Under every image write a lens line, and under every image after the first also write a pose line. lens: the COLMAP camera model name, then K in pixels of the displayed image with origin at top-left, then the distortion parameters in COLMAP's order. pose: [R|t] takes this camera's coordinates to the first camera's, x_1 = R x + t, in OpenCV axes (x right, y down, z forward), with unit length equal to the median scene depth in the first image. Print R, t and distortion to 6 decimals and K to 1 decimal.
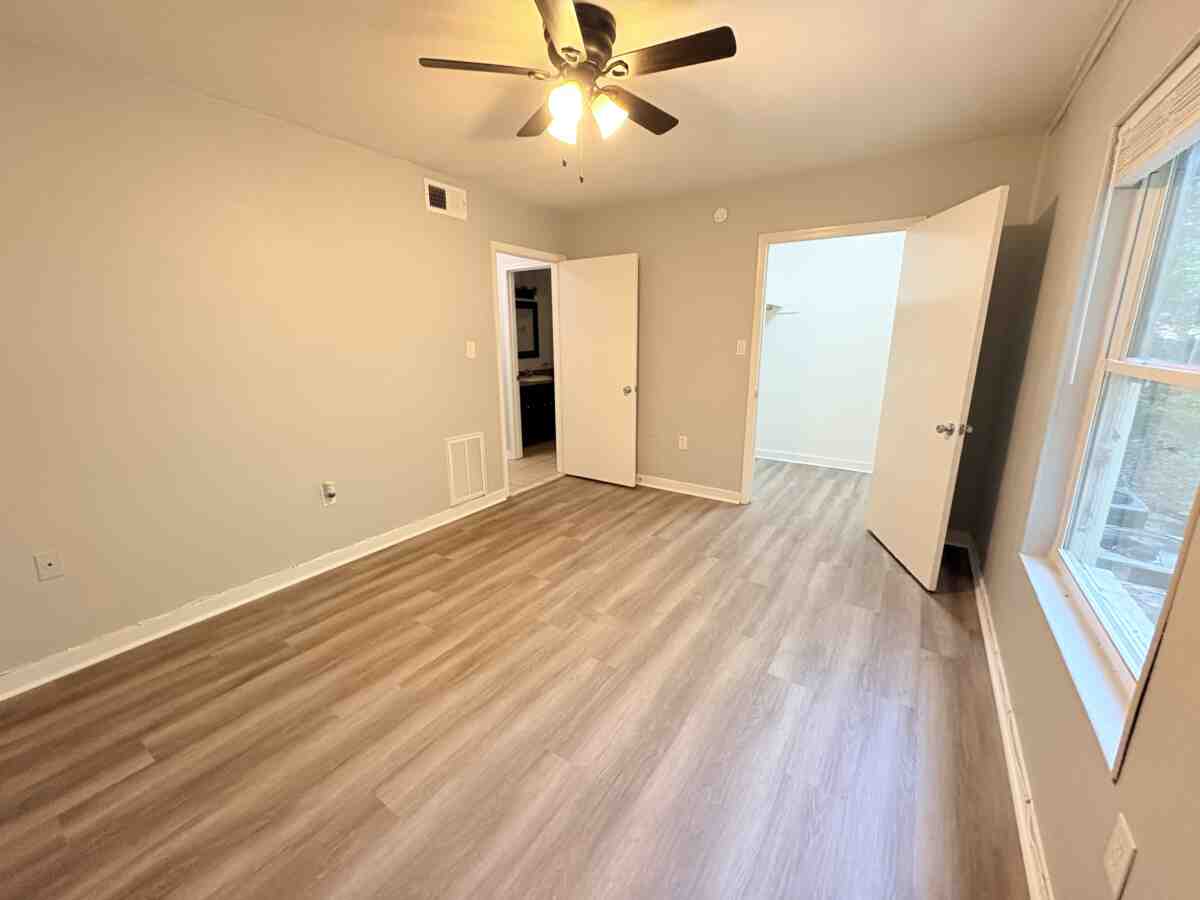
lens RADIAL K [[476.8, 0, 599.4], [0, 476.8, 447.1], [0, 0, 1]] dist [0.003198, -0.000237]
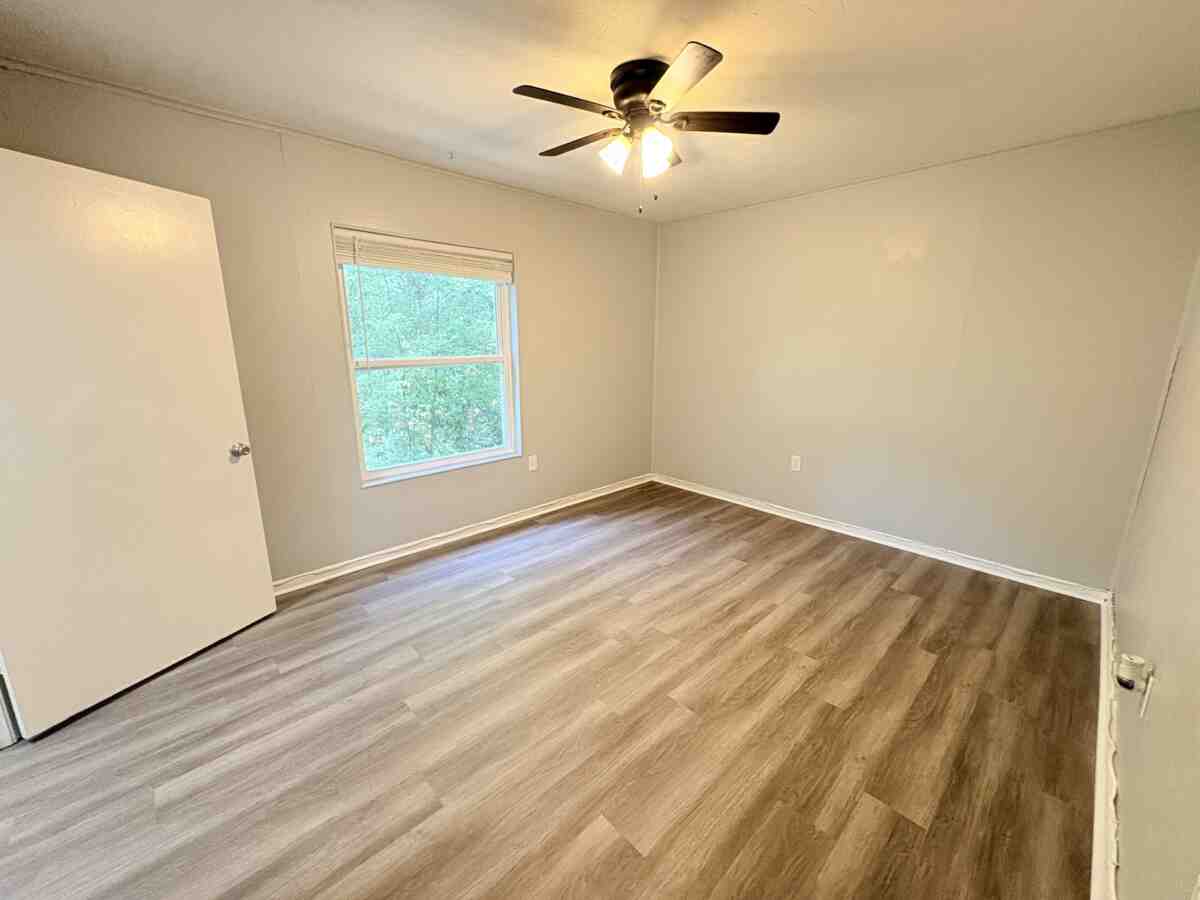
lens RADIAL K [[476.8, 0, 599.4], [0, 476.8, 447.1], [0, 0, 1]] dist [0.003198, -0.000237]
pose [[-0.976776, -0.043987, 0.209700, -0.153677], [0.051627, 0.901548, 0.429588, -0.415637], [-0.207951, 0.430437, -0.878339, 1.699673]]
